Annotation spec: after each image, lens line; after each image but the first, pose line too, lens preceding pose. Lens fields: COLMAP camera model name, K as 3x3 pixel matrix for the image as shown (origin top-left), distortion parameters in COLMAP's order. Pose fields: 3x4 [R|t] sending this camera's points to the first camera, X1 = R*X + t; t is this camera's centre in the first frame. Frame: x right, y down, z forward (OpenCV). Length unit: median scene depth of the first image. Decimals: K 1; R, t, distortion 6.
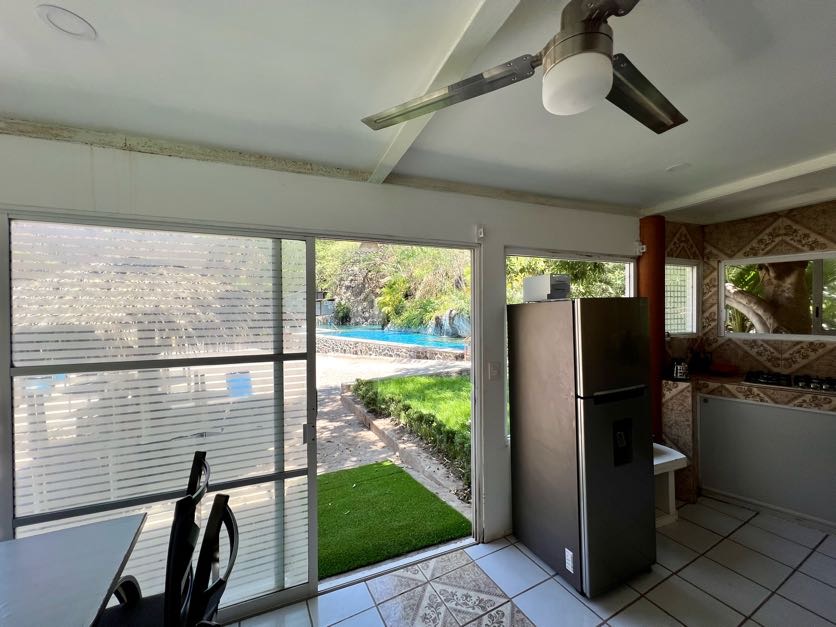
lens RADIAL K [[334.4, 0, 419.6], [0, 334.4, 316.1], [0, 0, 1]] dist [-0.002819, 0.000580]
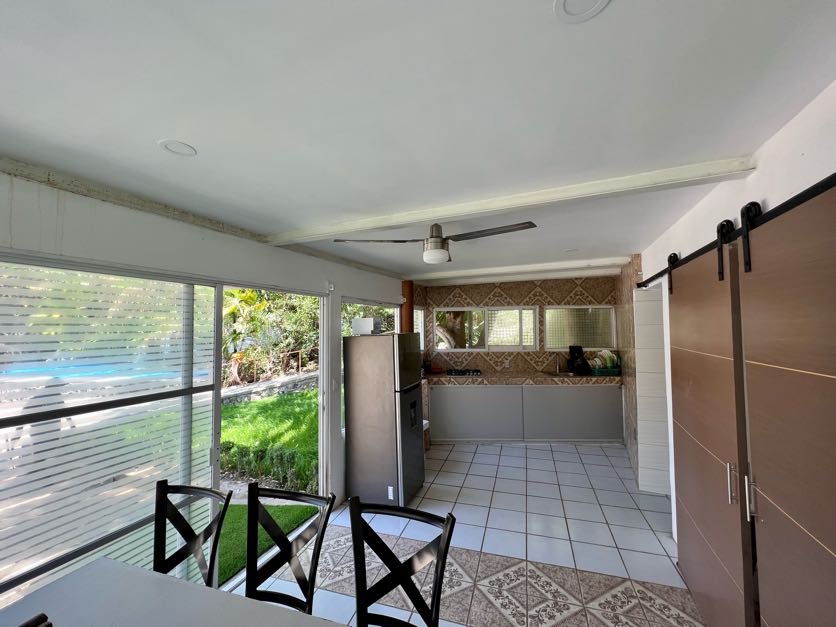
lens RADIAL K [[334.4, 0, 417.0], [0, 334.4, 316.0], [0, 0, 1]] dist [-0.002819, 0.000580]
pose [[0.714741, 0.027178, 0.698861, -0.460999], [0.013640, 0.998513, -0.052780, -0.038257], [-0.699256, 0.047256, 0.713307, -0.225758]]
